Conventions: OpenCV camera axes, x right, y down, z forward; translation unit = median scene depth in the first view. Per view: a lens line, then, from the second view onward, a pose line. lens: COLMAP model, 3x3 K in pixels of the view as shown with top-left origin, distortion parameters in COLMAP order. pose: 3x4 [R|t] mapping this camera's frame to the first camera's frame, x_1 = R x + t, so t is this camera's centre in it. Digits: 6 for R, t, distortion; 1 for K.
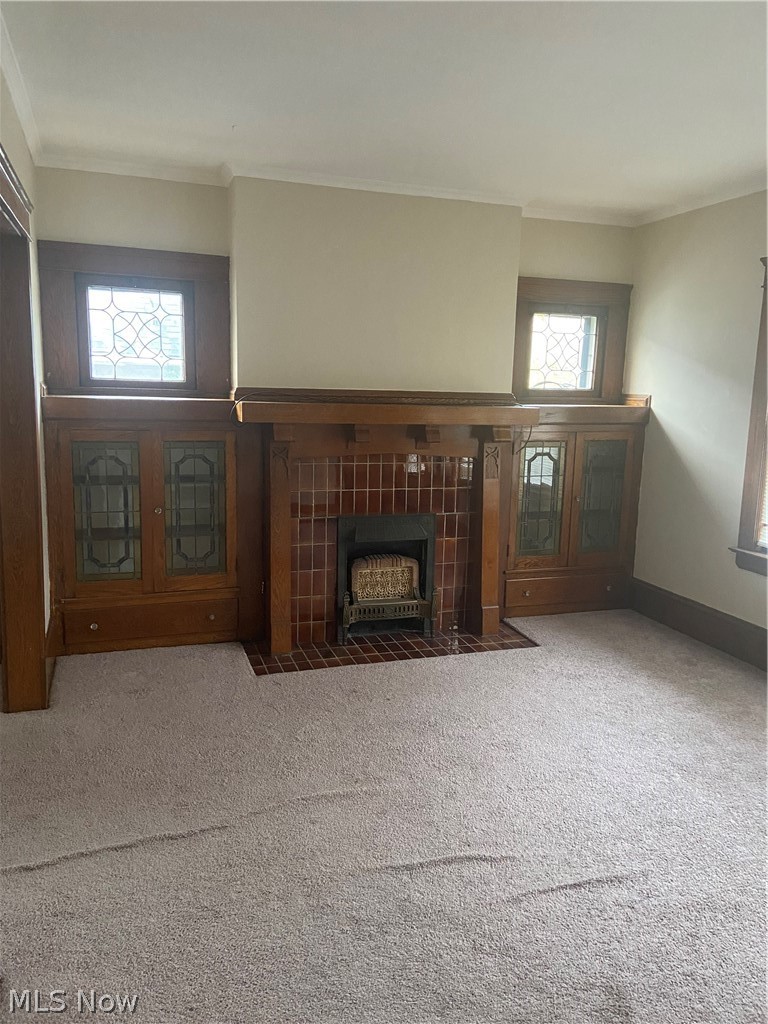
lens RADIAL K [[771.9, 0, 386.6], [0, 771.9, 513.1], [0, 0, 1]] dist [0.085773, -0.012448]
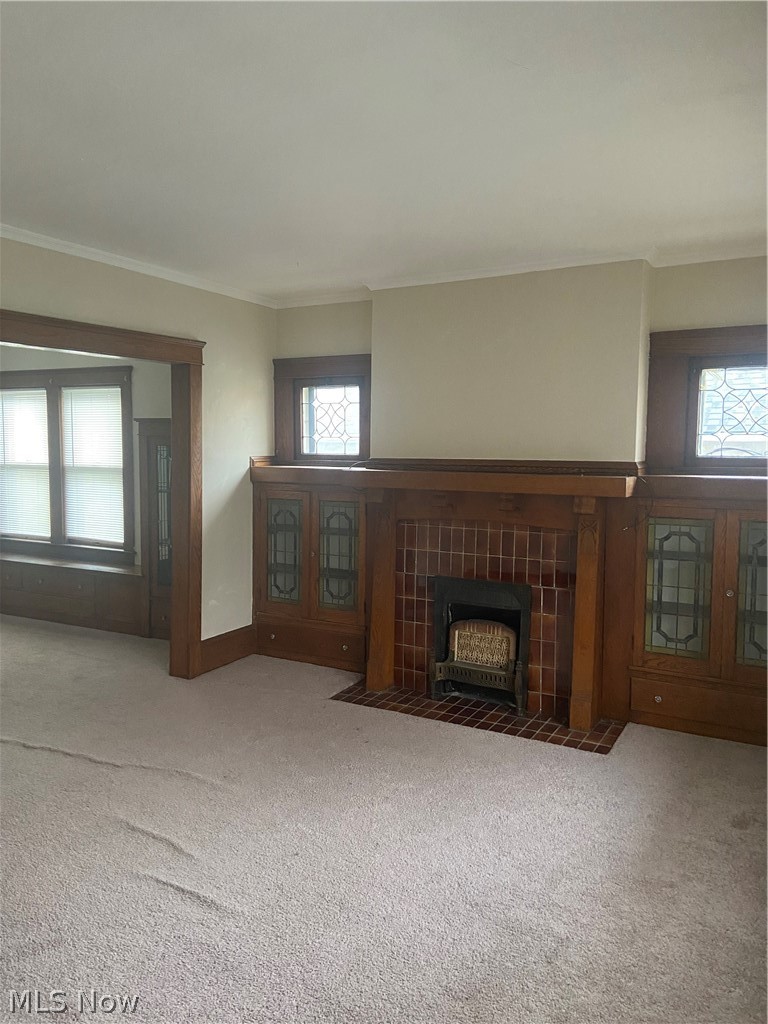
lens RADIAL K [[771.9, 0, 384.1], [0, 771.9, 509.9], [0, 0, 1]] dist [0.085773, -0.012448]
pose [[0.663036, 0.039984, -0.747519, 0.680035], [-0.118317, 0.991618, -0.051904, -0.021731], [0.739178, 0.122859, 0.662209, 0.220755]]
